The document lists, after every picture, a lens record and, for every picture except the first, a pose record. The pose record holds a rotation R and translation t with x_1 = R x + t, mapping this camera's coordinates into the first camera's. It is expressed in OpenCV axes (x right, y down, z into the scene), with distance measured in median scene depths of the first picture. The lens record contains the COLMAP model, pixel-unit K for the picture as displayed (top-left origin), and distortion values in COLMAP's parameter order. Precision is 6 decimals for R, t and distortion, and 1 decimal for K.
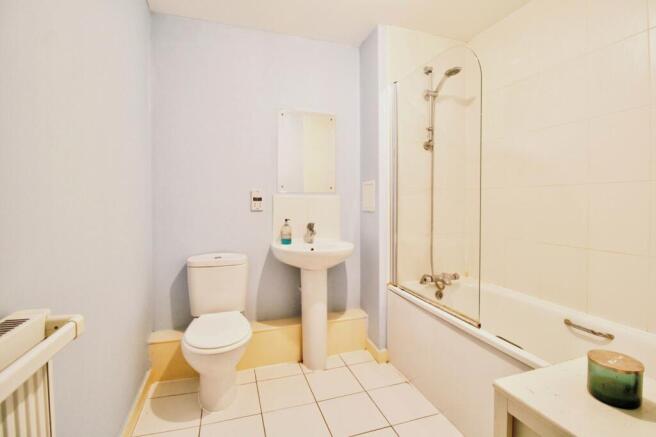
lens RADIAL K [[305.6, 0, 330.2], [0, 305.6, 212.2], [0, 0, 1]] dist [-0.009099, -0.003866]
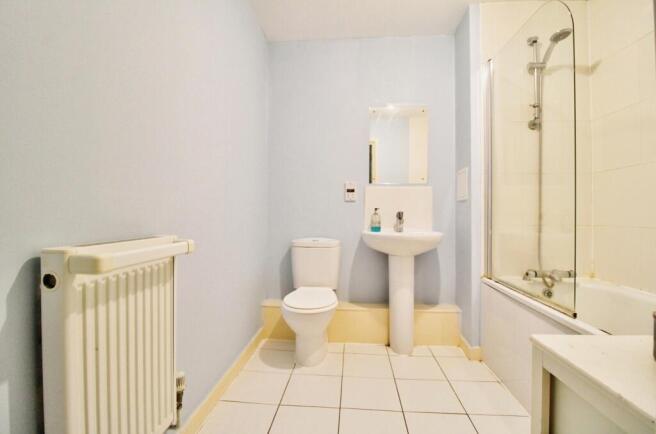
lens RADIAL K [[305.6, 0, 329.6], [0, 305.6, 219.4], [0, 0, 1]] dist [-0.009099, -0.003866]
pose [[0.919049, 0.003448, -0.394128, 0.129668], [-0.013066, 0.999679, -0.021724, 0.088914], [0.393926, 0.025115, 0.918799, -0.041147]]
